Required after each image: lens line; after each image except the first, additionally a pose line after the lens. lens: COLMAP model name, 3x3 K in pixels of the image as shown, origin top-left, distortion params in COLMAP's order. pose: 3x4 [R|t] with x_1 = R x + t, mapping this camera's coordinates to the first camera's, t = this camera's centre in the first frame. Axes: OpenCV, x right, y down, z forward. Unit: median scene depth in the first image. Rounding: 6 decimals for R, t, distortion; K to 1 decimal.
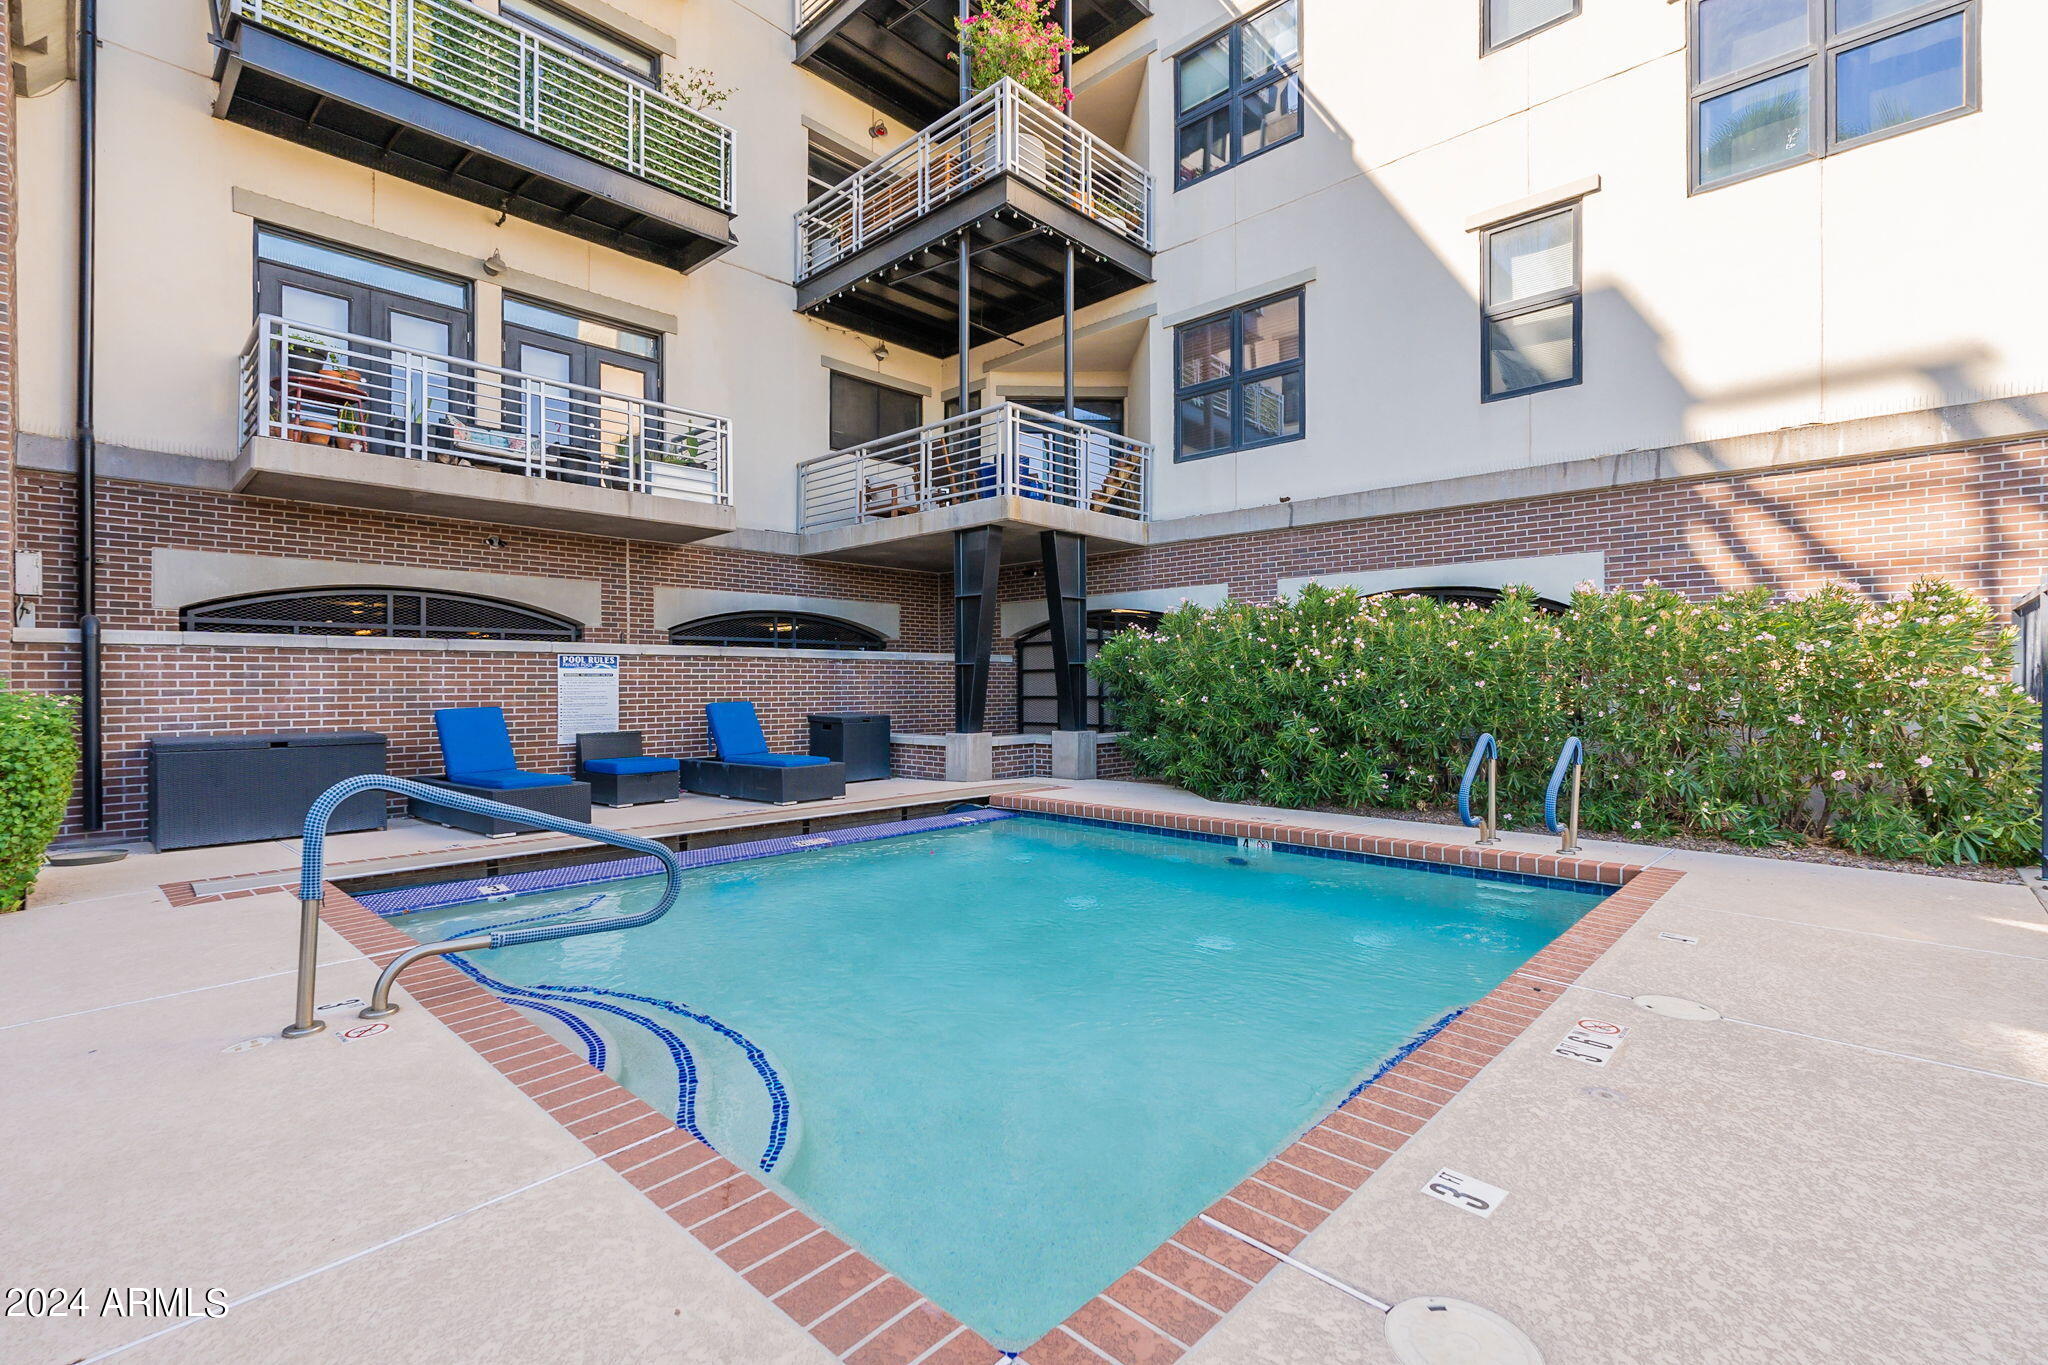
lens RADIAL K [[912.4, 0, 1007.9], [0, 912.4, 691.2], [0, 0, 1]] dist [-0.001091, 0.000128]
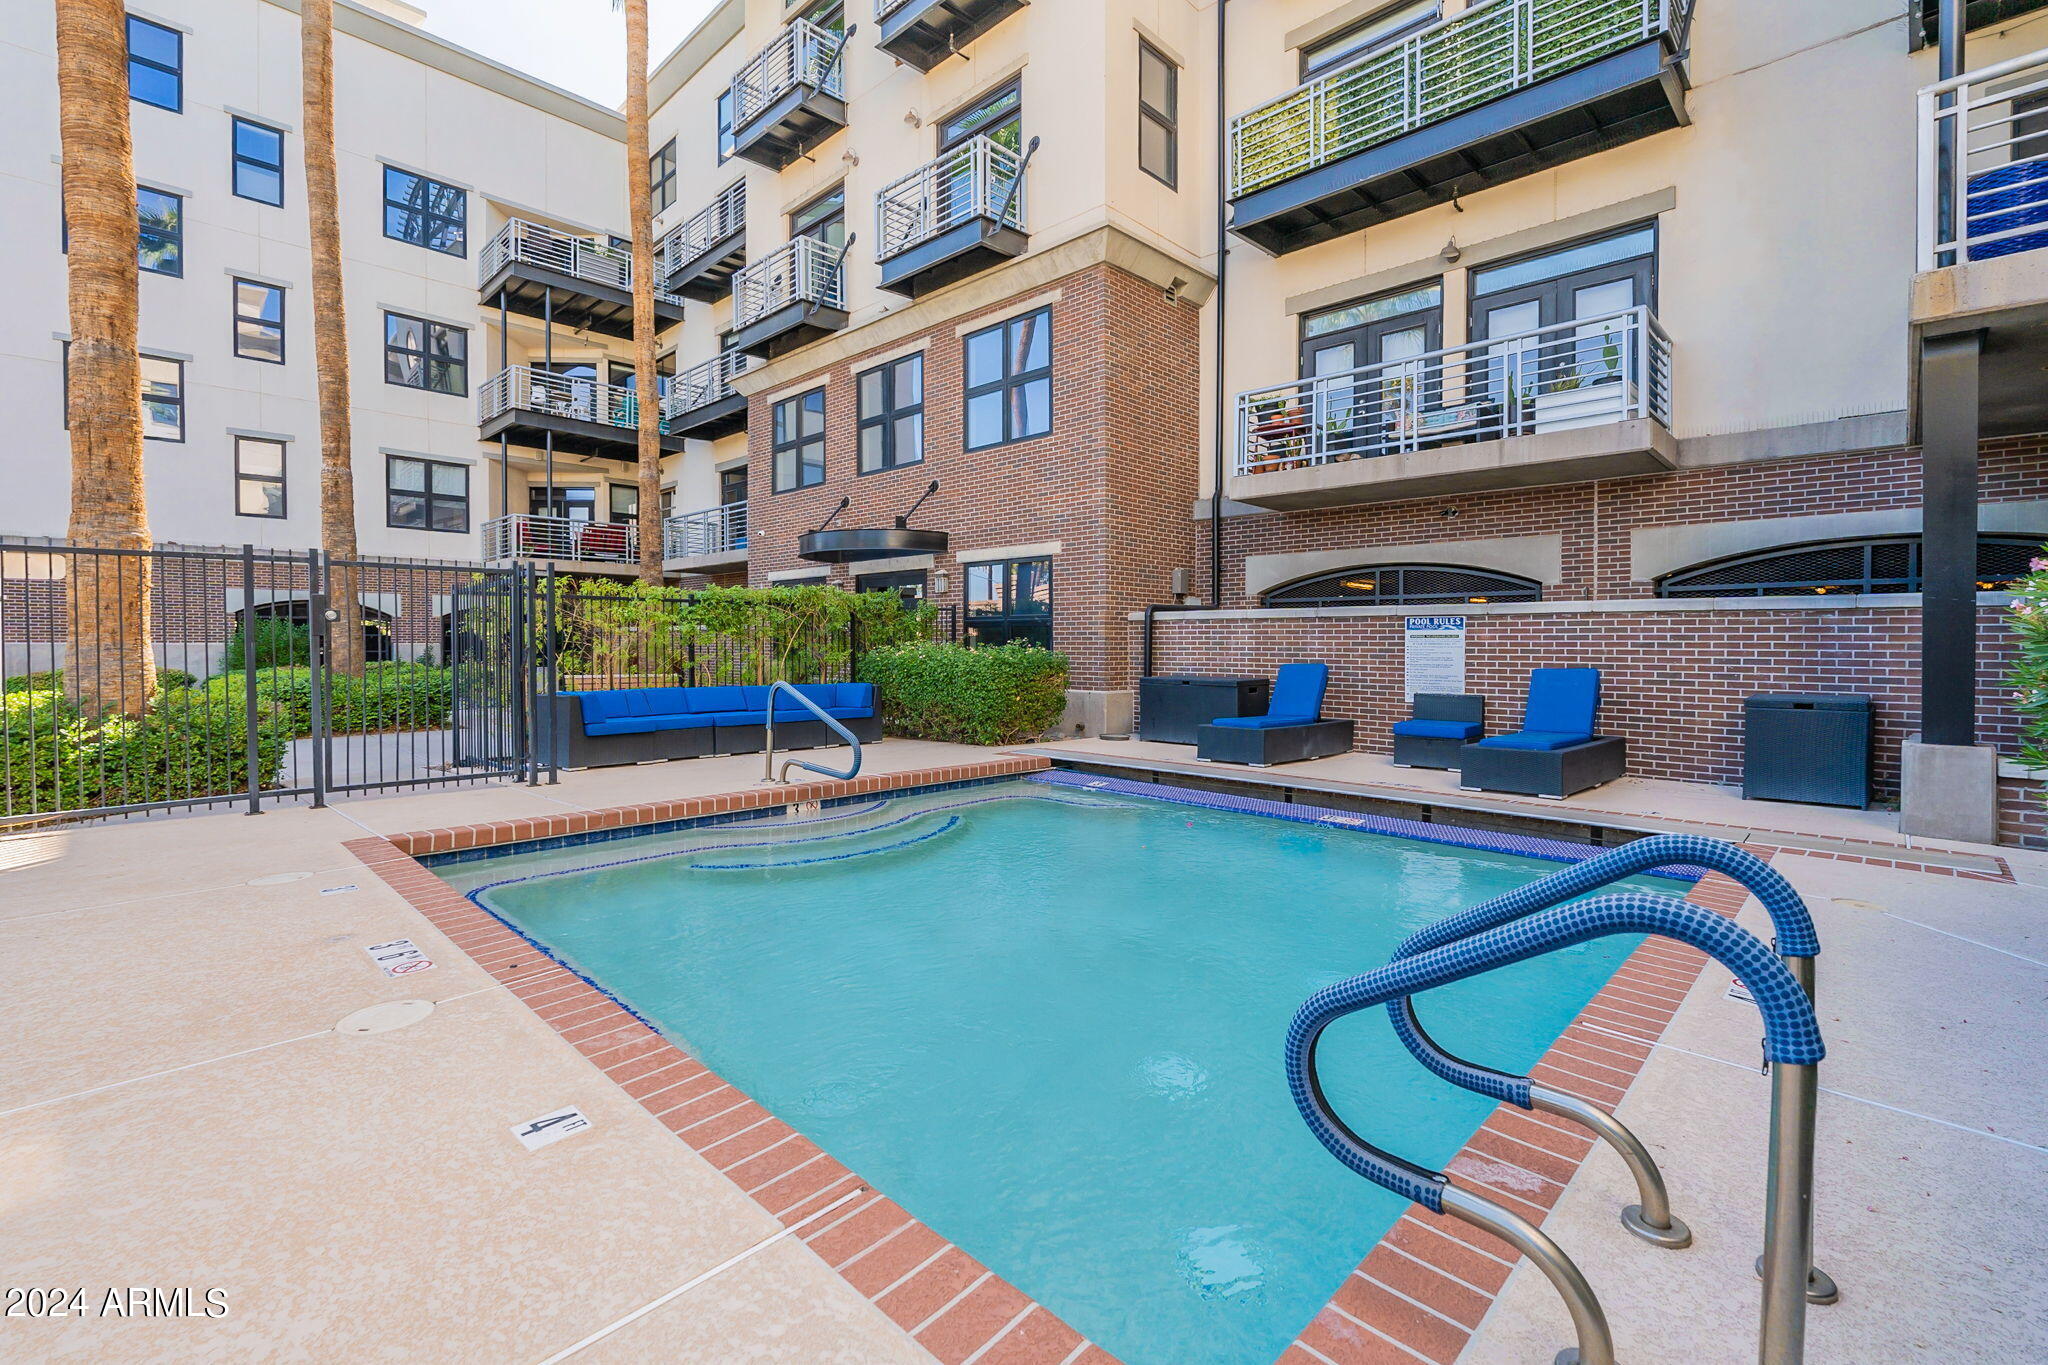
lens RADIAL K [[912.4, 0, 1045.3], [0, 912.4, 669.4], [0, 0, 1]] dist [-0.001091, 0.000128]
pose [[-0.002118, 0.032297, -0.999476, 0.540693], [-0.014593, 0.999371, 0.032325, -0.007253], [0.999891, 0.014653, -0.001646, 0.552624]]
